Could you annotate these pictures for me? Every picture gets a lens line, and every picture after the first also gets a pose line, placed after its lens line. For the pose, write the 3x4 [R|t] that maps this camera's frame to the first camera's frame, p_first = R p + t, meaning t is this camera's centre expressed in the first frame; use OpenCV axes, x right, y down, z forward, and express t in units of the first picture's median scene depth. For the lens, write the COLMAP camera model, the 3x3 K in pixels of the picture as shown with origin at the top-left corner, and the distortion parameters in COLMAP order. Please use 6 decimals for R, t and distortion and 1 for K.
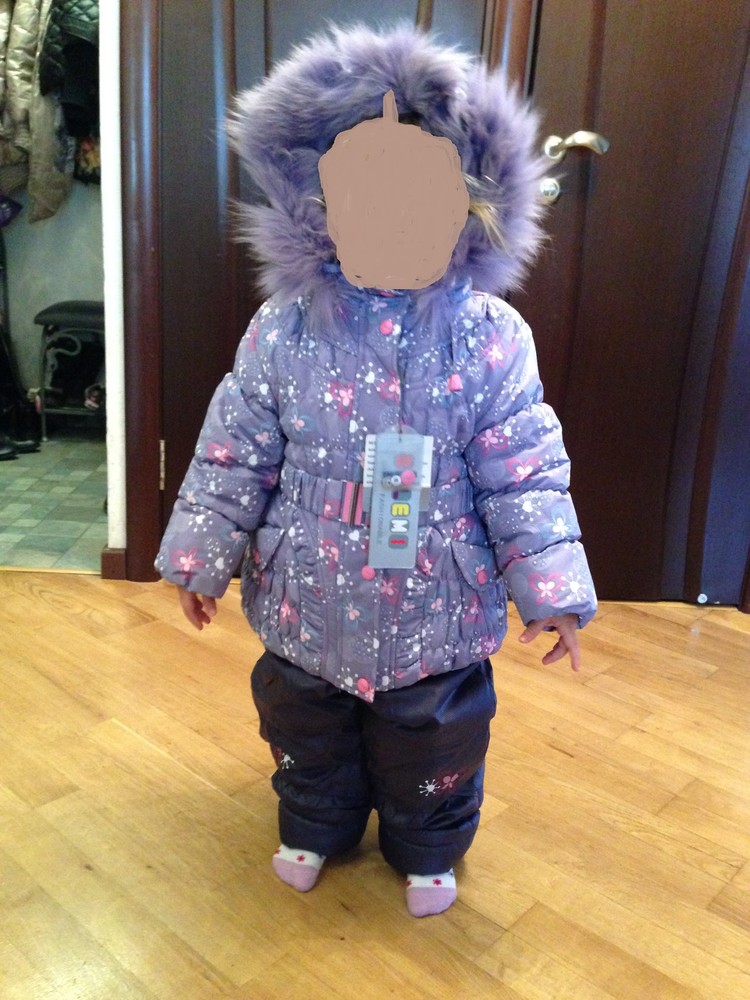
lens RADIAL K [[926.9, 0, 375.0], [0, 926.9, 500.0], [0, 0, 1]] dist [0.144265, -0.278689]
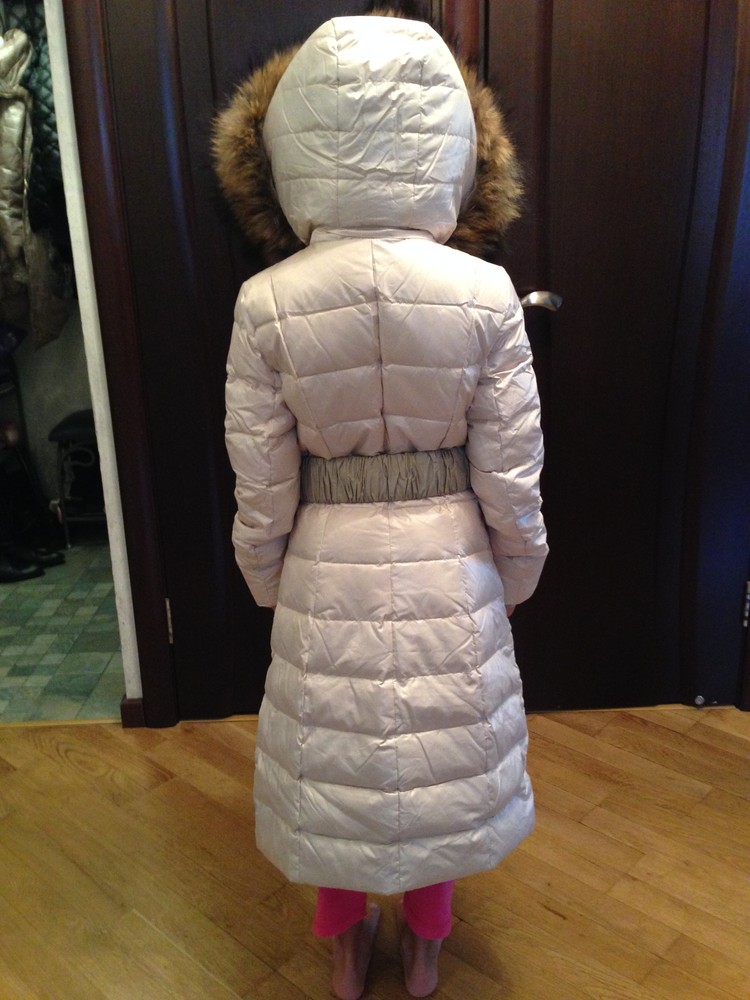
lens RADIAL K [[926.9, 0, 375.0], [0, 926.9, 500.0], [0, 0, 1]] dist [0.144265, -0.278689]
pose [[0.995456, -0.083904, -0.045031, 0.060480], [0.084836, 0.996210, 0.019203, -0.167391], [0.043250, -0.022936, 0.998801, -0.042078]]
